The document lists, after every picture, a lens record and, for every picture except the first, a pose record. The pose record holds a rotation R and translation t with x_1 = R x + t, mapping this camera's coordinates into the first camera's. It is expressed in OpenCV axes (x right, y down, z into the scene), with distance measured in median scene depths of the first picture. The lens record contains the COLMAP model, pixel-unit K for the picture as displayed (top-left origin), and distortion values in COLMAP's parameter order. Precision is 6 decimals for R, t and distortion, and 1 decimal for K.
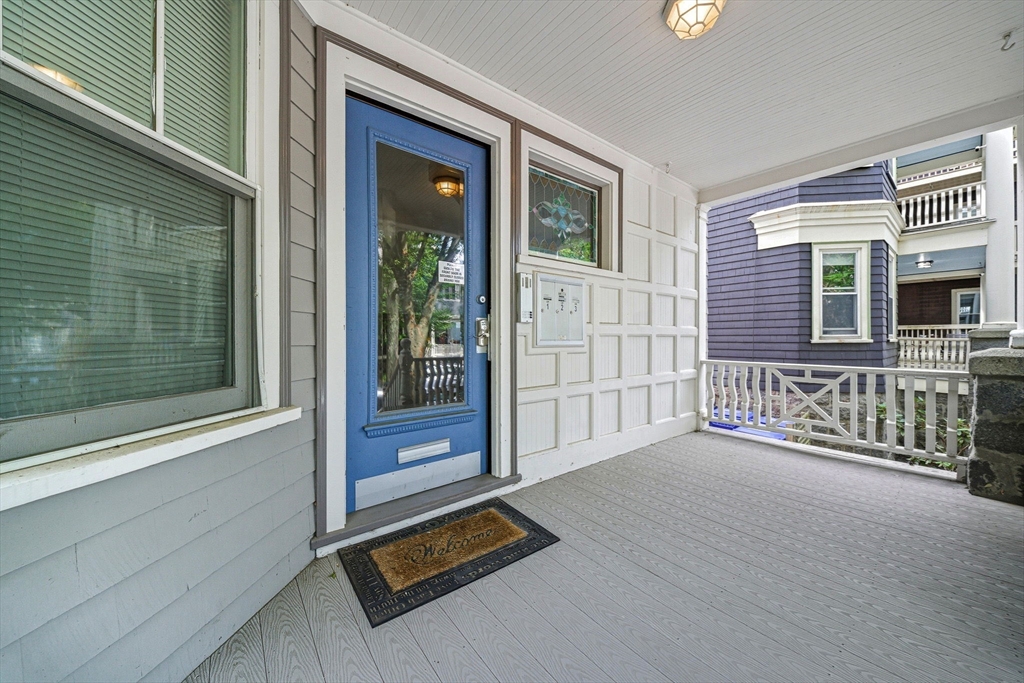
lens RADIAL K [[359.9, 0, 515.2], [0, 359.9, 338.3], [0, 0, 1]] dist [-0.002790, -0.000226]
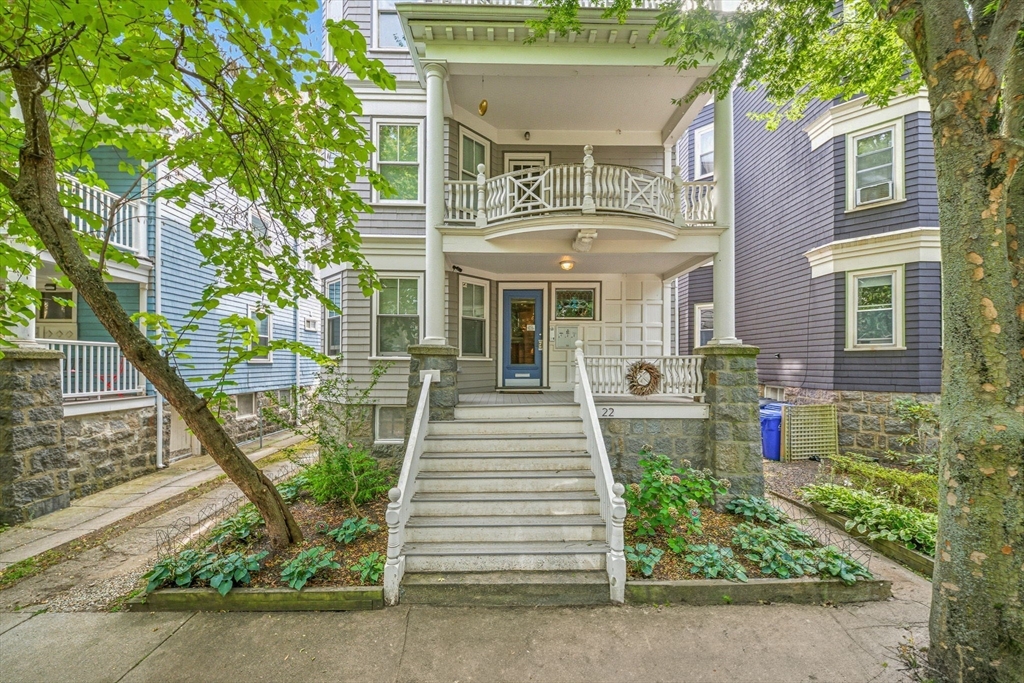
lens RADIAL K [[359.9, 0, 511.6], [0, 359.9, 360.9], [0, 0, 1]] dist [-0.002790, -0.000226]
pose [[0.800258, 0.003277, -0.599647, 0.652477], [-0.003871, 0.999992, 0.000298, 0.052979], [0.599643, 0.002082, 0.800265, -0.712897]]
